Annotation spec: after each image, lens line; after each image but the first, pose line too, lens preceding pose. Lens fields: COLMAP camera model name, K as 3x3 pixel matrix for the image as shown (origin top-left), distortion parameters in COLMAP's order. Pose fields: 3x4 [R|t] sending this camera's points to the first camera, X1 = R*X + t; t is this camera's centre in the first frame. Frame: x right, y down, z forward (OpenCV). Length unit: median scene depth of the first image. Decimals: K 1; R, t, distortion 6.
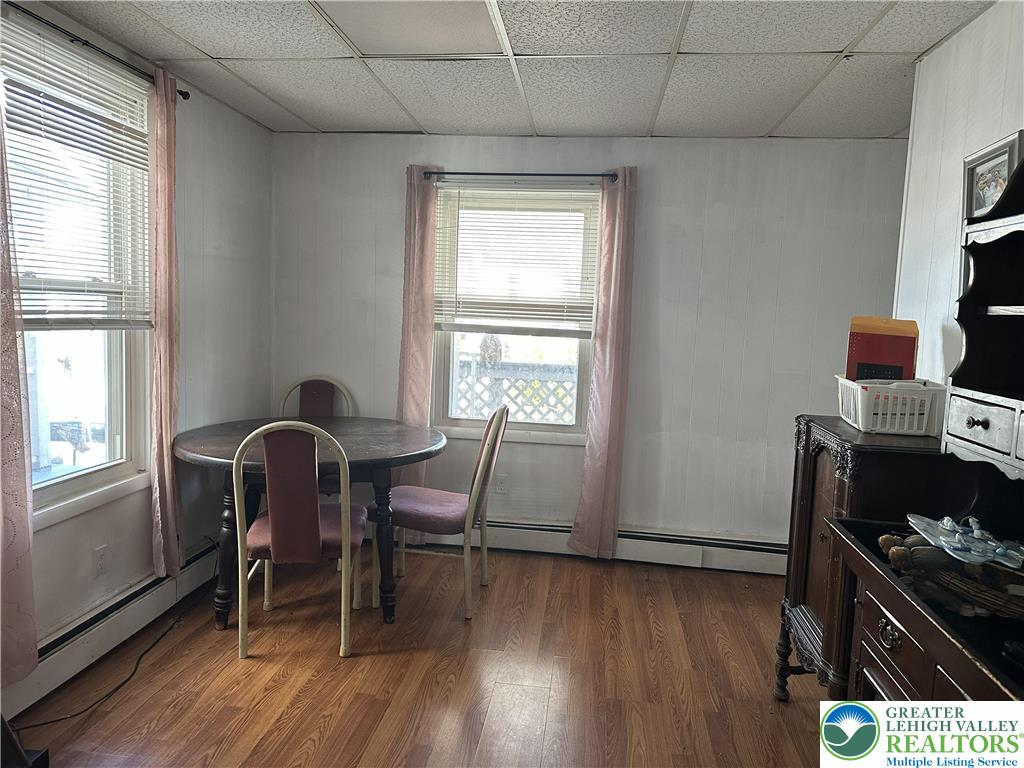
lens RADIAL K [[709.6, 0, 510.5], [0, 709.6, 388.3], [0, 0, 1]] dist [0.065215, -0.054092]
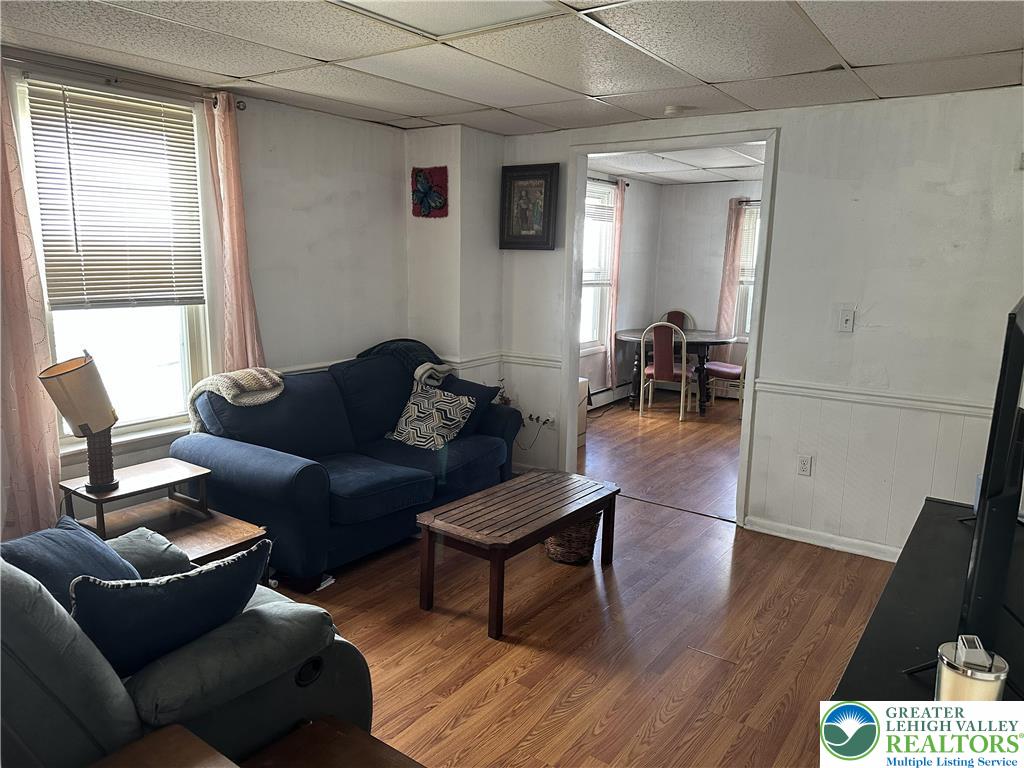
lens RADIAL K [[709.6, 0, 503.8], [0, 709.6, 387.3], [0, 0, 1]] dist [0.065215, -0.054092]
pose [[0.873822, 0.065875, -0.481763, 0.373571], [-0.032855, 0.996515, 0.076667, 0.086387], [0.485135, -0.051165, 0.872941, -1.308019]]
